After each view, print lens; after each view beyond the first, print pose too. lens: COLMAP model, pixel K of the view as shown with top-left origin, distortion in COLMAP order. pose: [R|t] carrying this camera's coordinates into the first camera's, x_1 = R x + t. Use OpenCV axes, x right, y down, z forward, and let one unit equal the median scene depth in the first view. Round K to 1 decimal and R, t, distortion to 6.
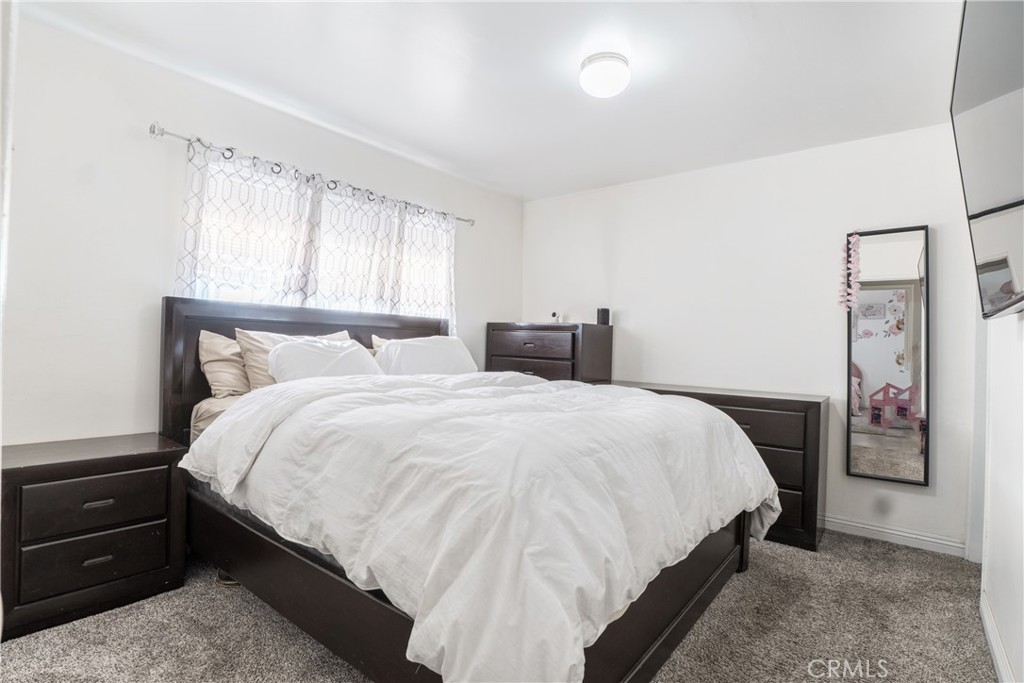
lens RADIAL K [[492.6, 0, 515.7], [0, 492.6, 334.8], [0, 0, 1]] dist [-0.041275, 0.006691]
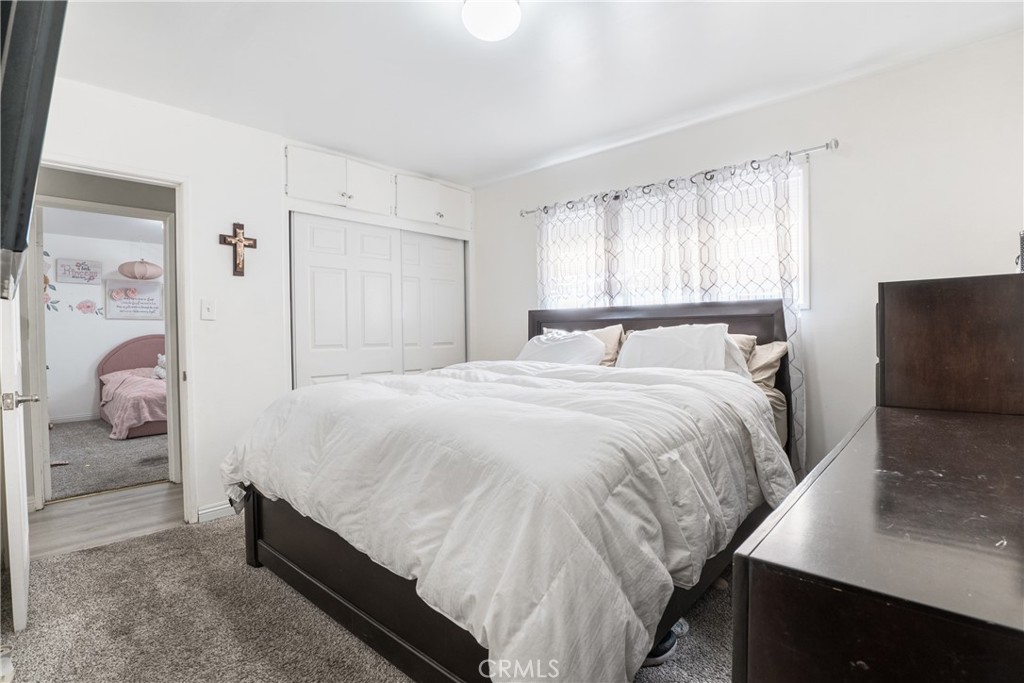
lens RADIAL K [[492.6, 0, 512.9], [0, 492.6, 344.8], [0, 0, 1]] dist [-0.041275, 0.006691]
pose [[-0.052009, -0.016321, -0.998513, 0.744668], [0.017914, 0.999690, -0.017274, 0.051233], [0.998486, -0.018786, -0.051700, 0.793857]]
